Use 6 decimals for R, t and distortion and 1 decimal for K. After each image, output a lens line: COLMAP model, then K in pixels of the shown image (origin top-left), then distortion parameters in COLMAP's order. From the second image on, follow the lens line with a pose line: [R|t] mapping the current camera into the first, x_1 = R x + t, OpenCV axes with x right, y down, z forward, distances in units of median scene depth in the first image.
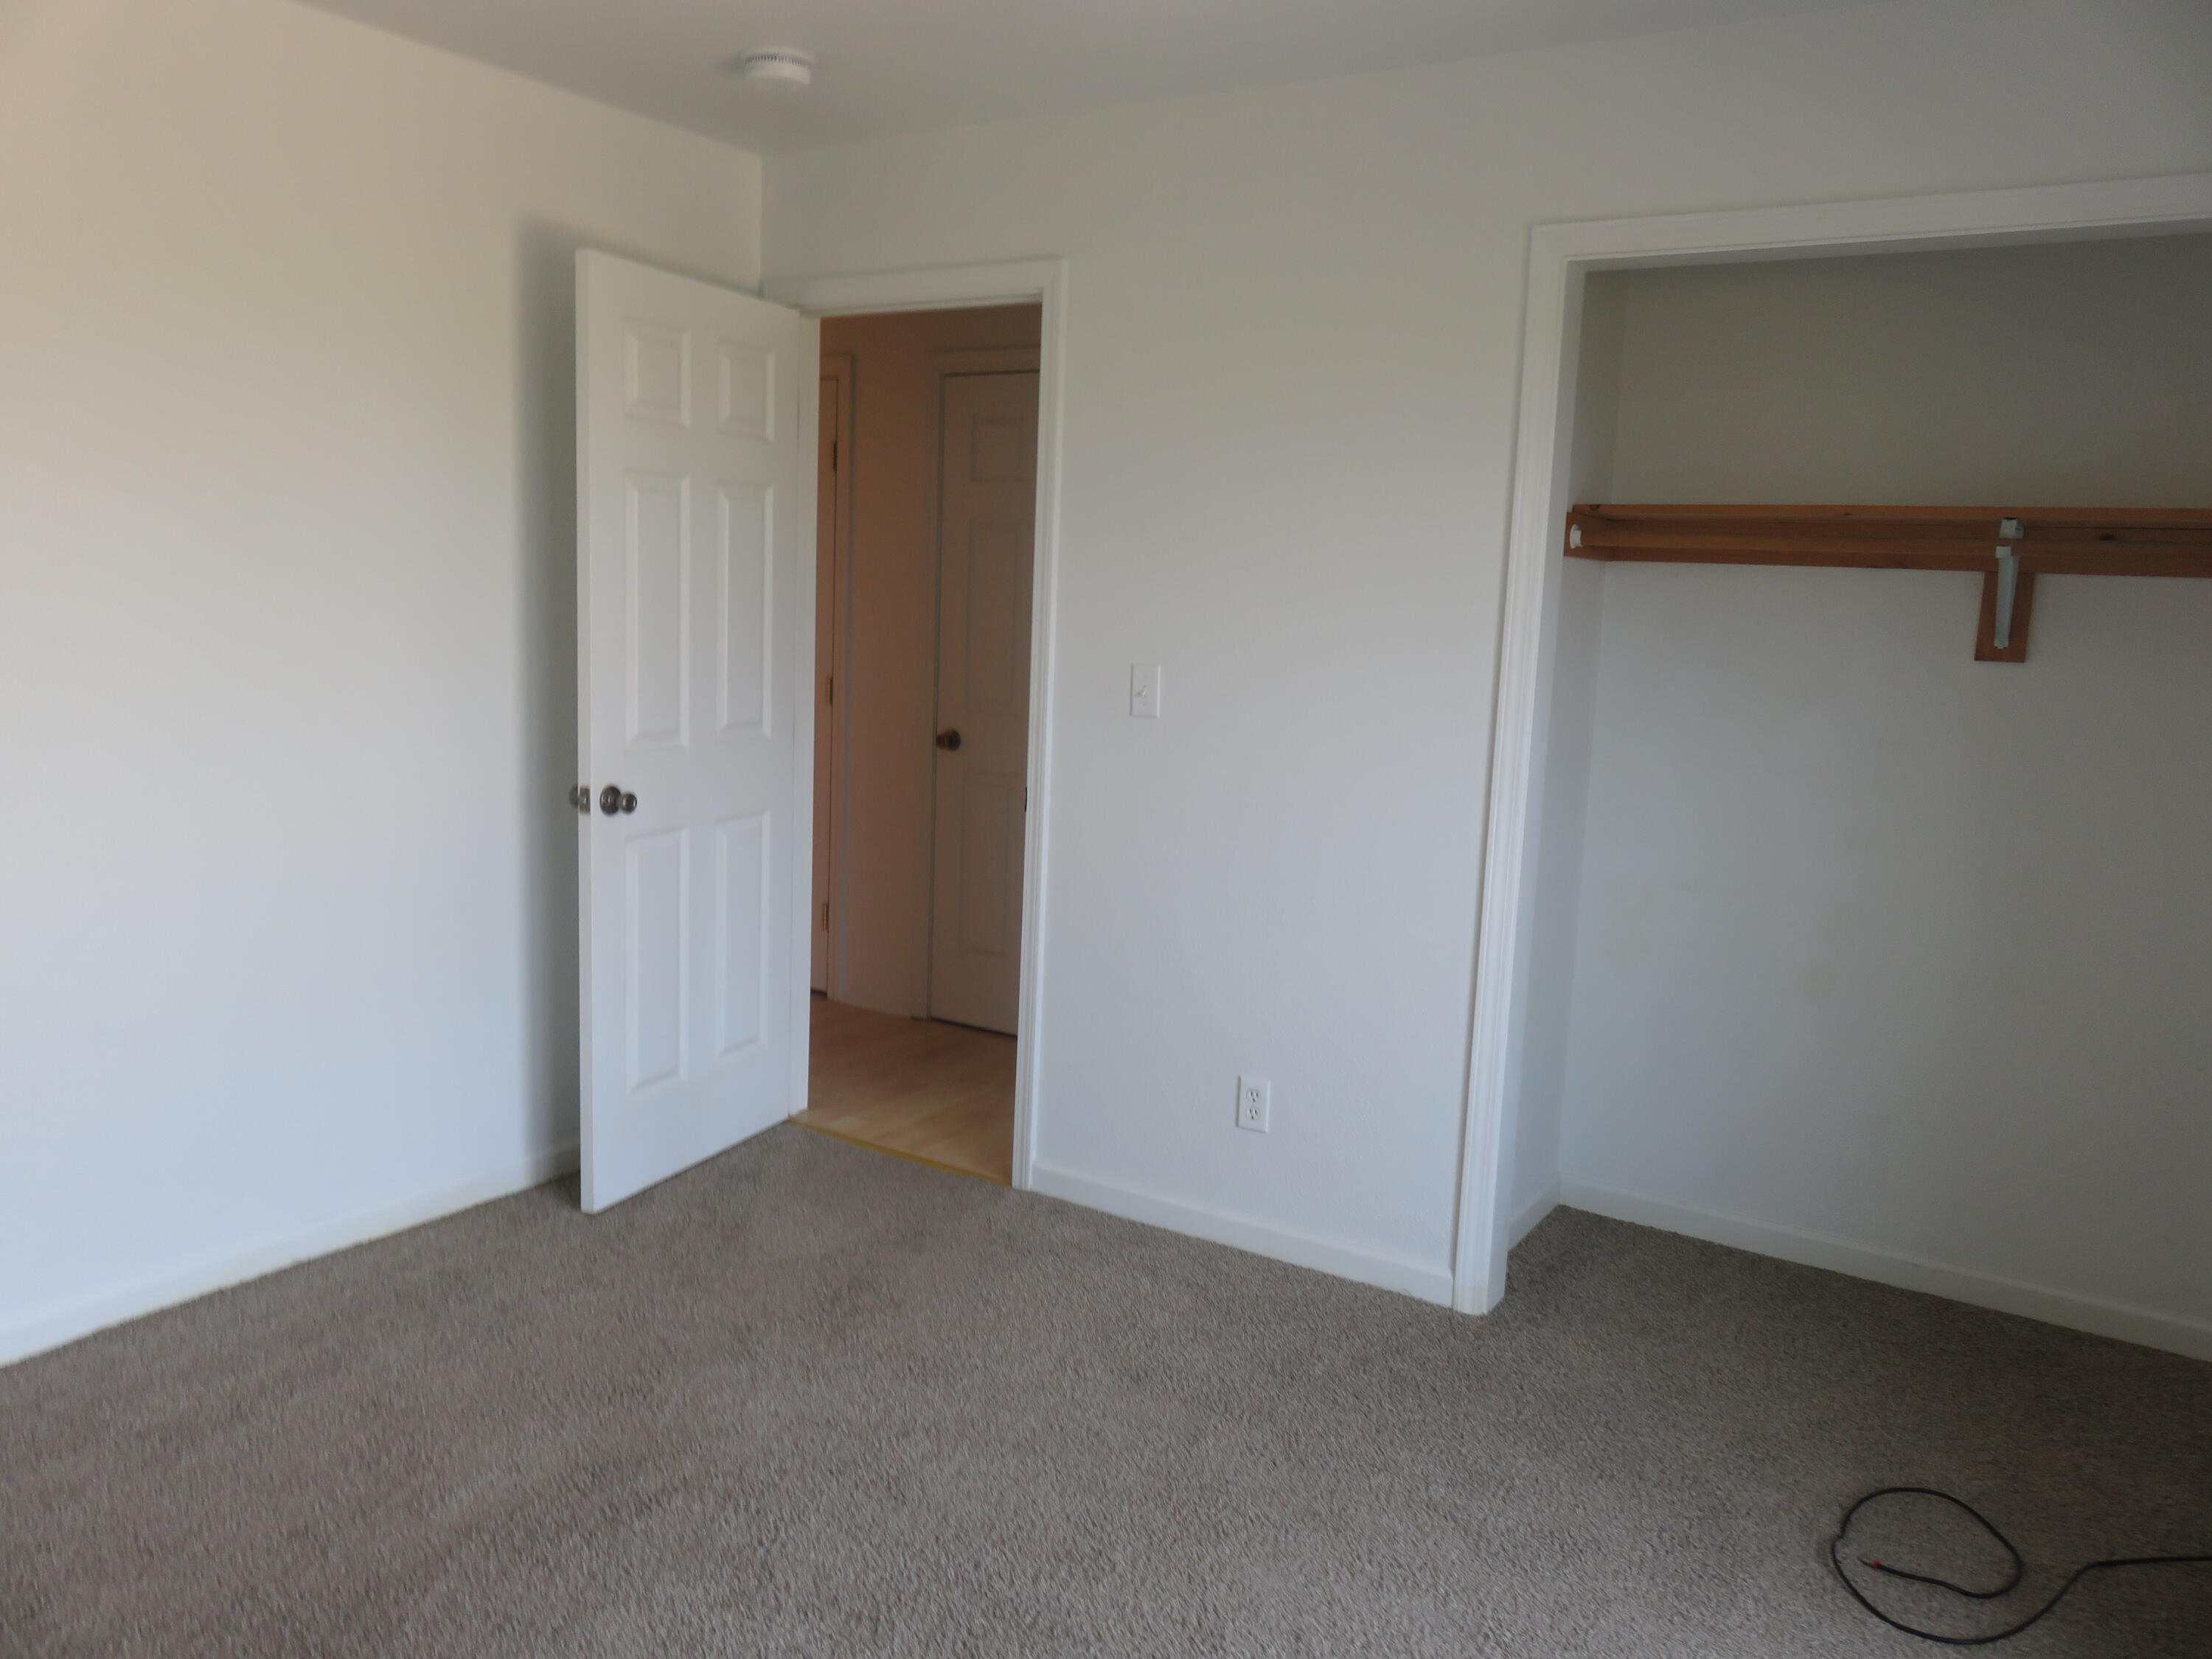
lens RADIAL K [[1641.6, 0, 1103.3], [0, 1641.6, 836.8], [0, 0, 1]] dist [-0.007115, -0.001542]
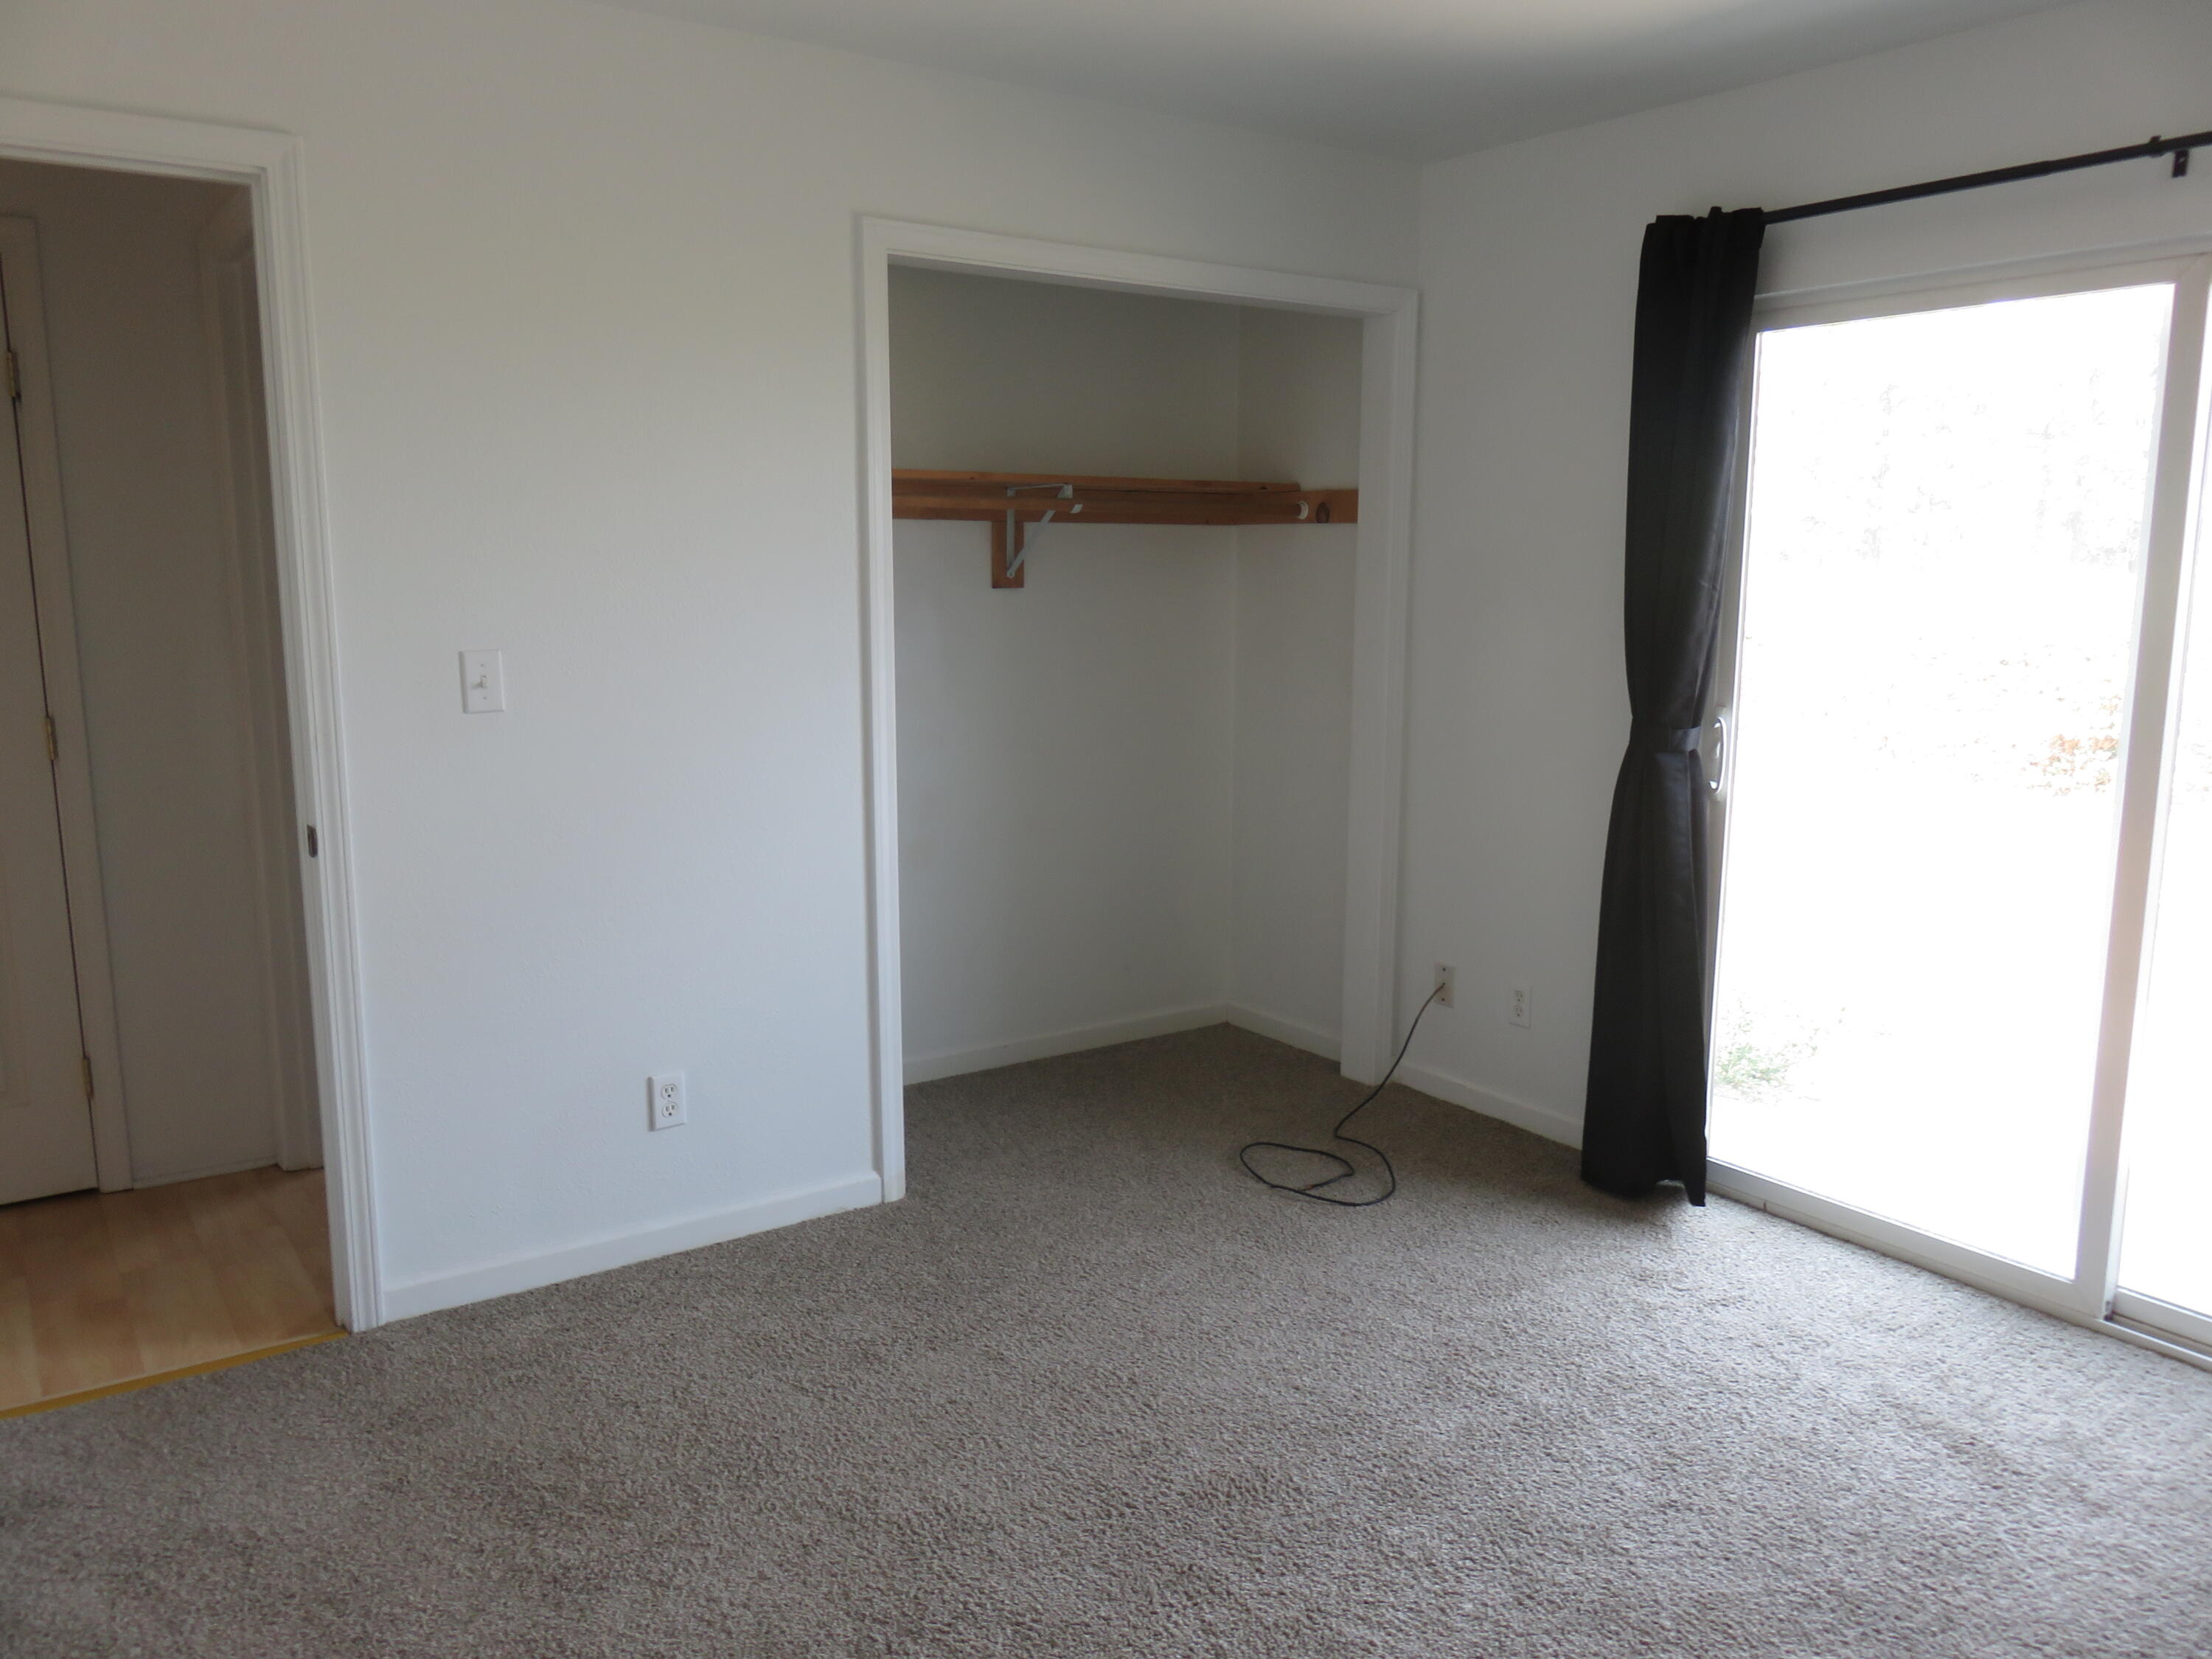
lens RADIAL K [[1641.6, 0, 1103.3], [0, 1641.6, 836.8], [0, 0, 1]] dist [-0.007115, -0.001542]
pose [[0.383369, -0.194972, 0.902781, -0.678282], [0.150811, 0.977560, 0.147079, -0.093256], [-0.911199, 0.079764, 0.404170, 0.397351]]
